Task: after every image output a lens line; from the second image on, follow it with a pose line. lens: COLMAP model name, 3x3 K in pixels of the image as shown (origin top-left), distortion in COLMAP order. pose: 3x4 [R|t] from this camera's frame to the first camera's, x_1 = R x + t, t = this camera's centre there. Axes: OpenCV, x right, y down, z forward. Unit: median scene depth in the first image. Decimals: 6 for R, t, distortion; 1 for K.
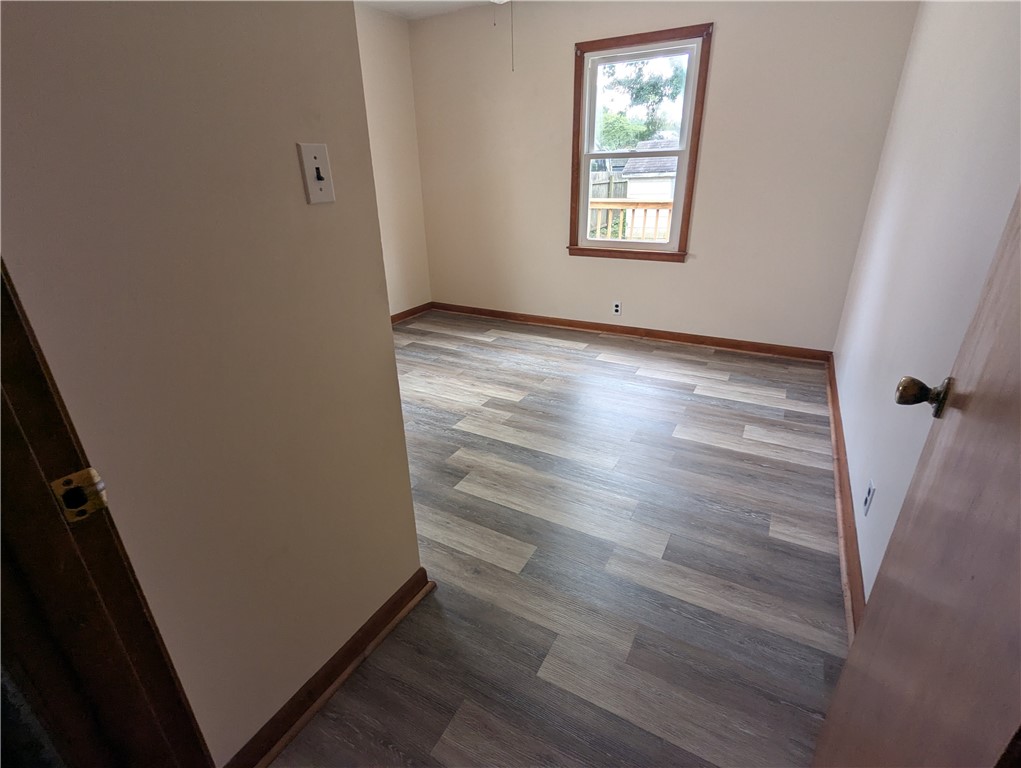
lens RADIAL K [[485.2, 0, 512.1], [0, 485.2, 383.6], [0, 0, 1]] dist [0.001091, -0.000047]
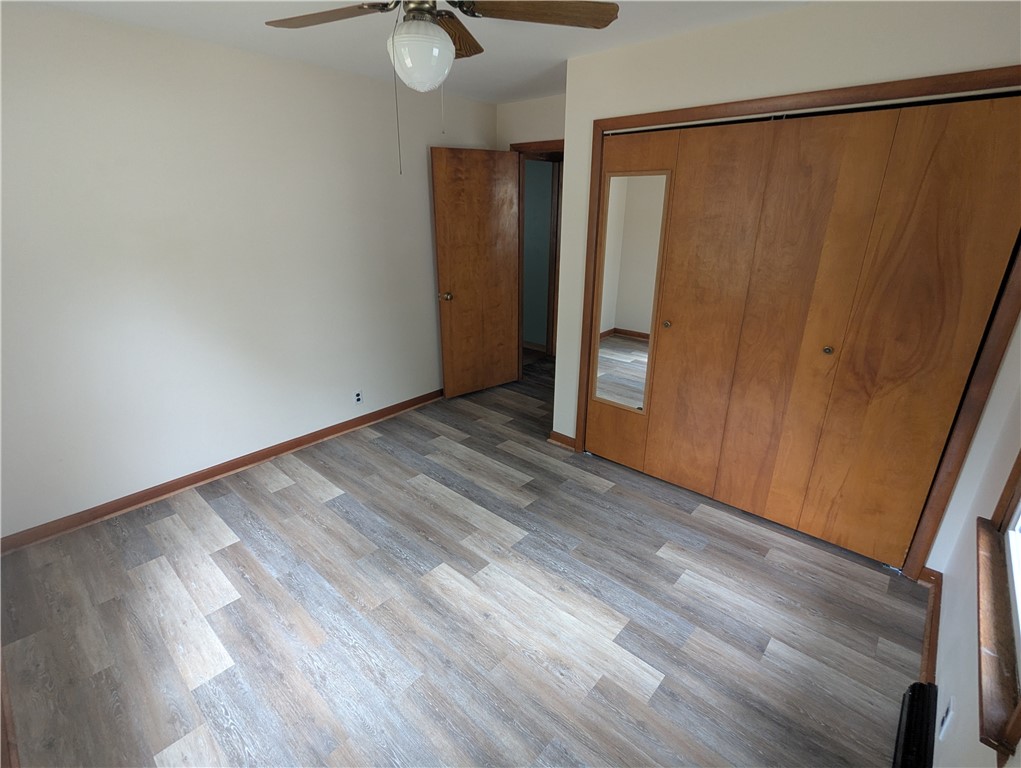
lens RADIAL K [[485.2, 0, 510.8], [0, 485.2, 383.3], [0, 0, 1]] dist [0.001091, -0.000047]
pose [[-0.974894, -0.062657, 0.213670, -0.207840], [0.101432, 0.729284, 0.676651, -0.592912], [-0.198223, 0.681336, -0.704619, 1.112424]]
